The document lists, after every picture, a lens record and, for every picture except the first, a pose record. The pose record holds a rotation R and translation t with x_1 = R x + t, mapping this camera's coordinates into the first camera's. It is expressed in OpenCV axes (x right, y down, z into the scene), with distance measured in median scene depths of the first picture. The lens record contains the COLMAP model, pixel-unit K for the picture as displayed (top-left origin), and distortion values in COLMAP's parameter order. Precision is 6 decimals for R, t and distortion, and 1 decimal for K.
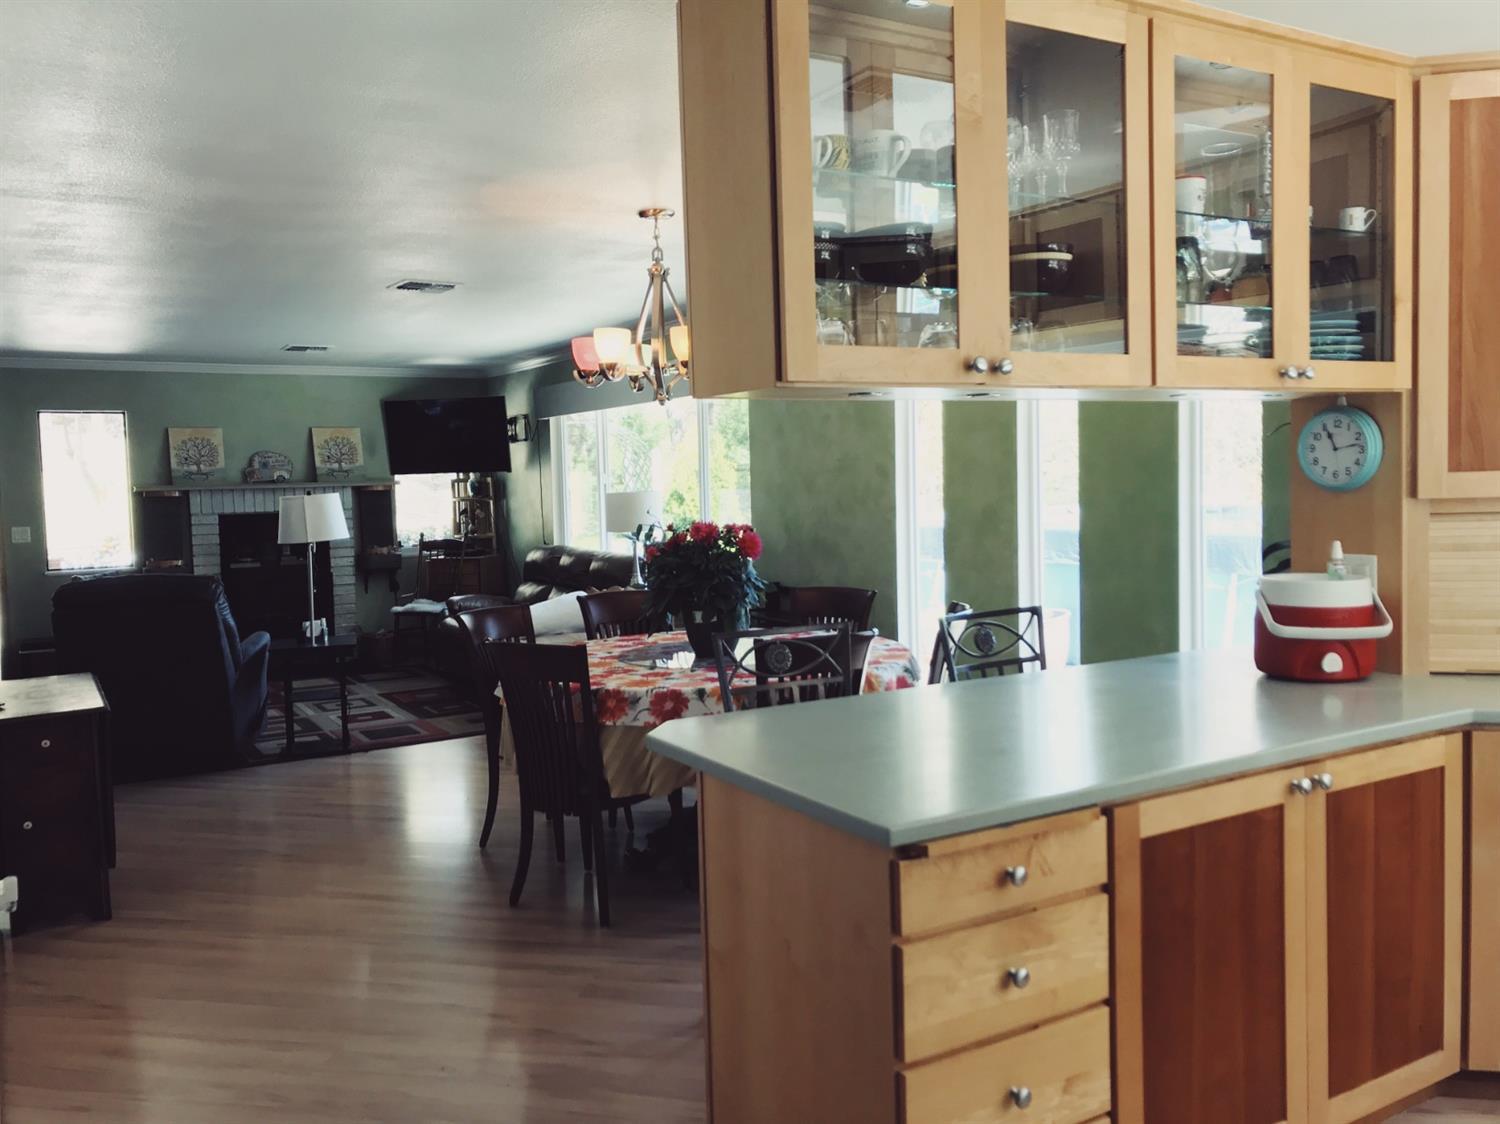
lens RADIAL K [[1234.9, 0, 749.0], [0, 1234.9, 561.5], [0, 0, 1]] dist [0.001053, -0.000184]
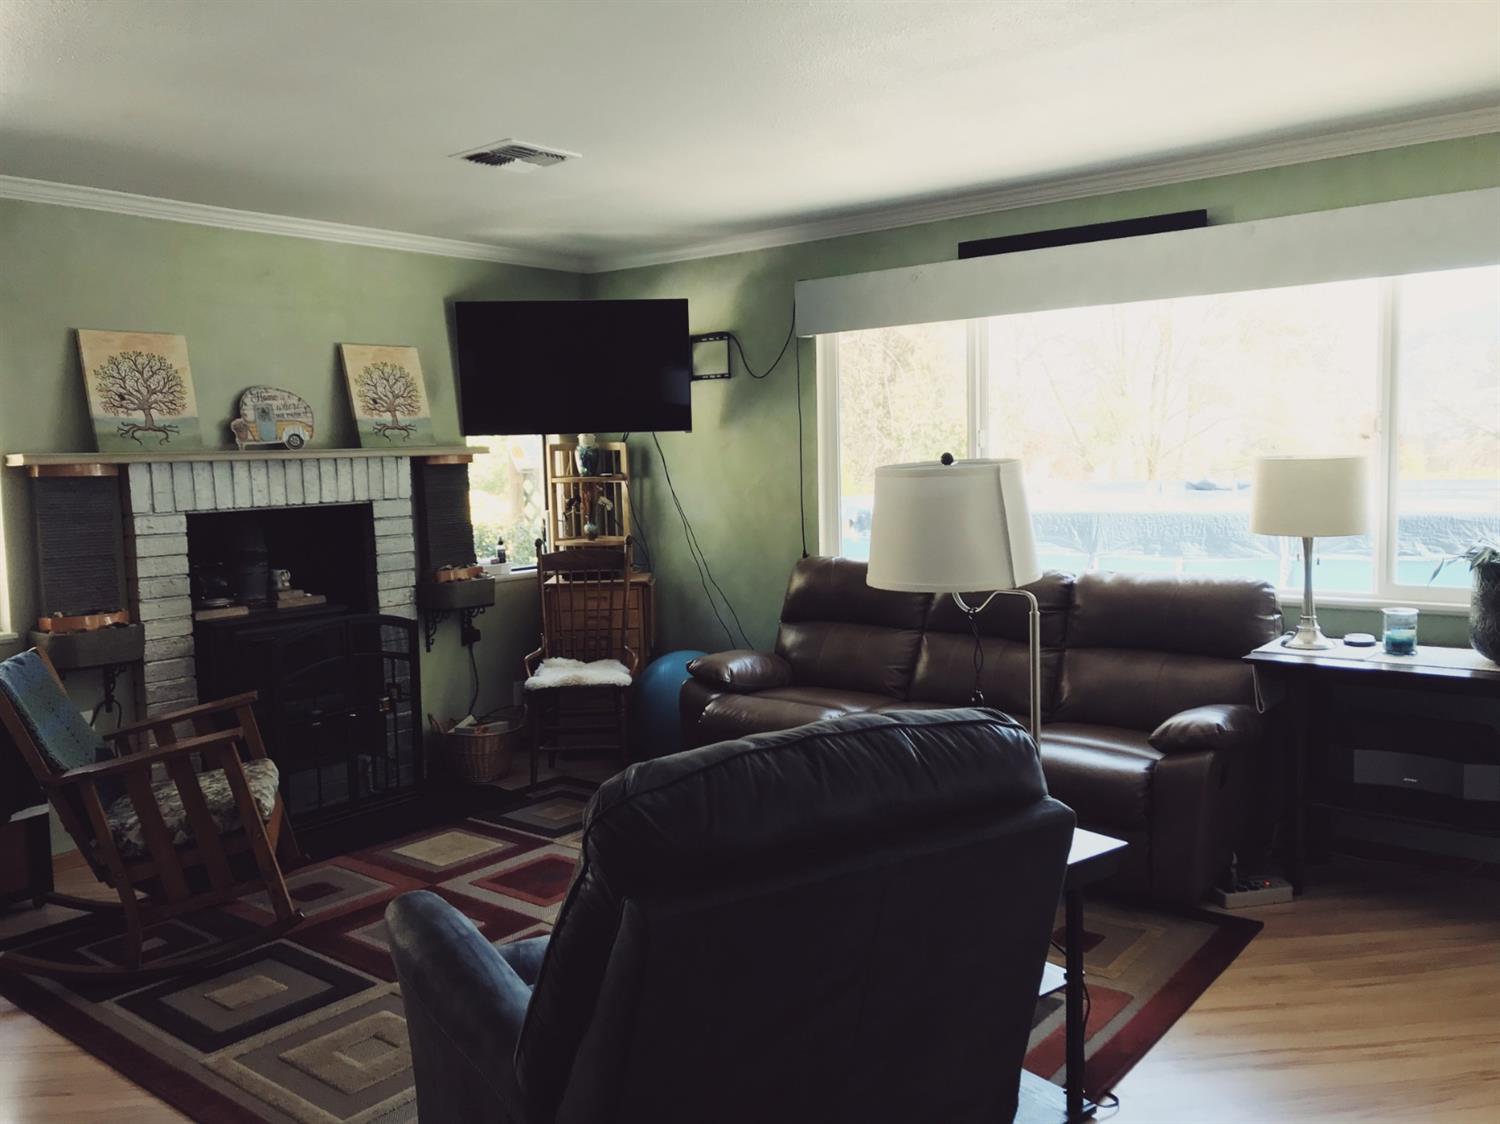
lens RADIAL K [[1234.9, 0, 749.6], [0, 1234.9, 560.2], [0, 0, 1]] dist [0.001053, -0.000184]
pose [[0.940649, -0.029781, 0.338072, -0.371308], [0.026274, 0.999543, 0.014946, -0.020156], [-0.338362, -0.005176, 0.941002, 0.450384]]
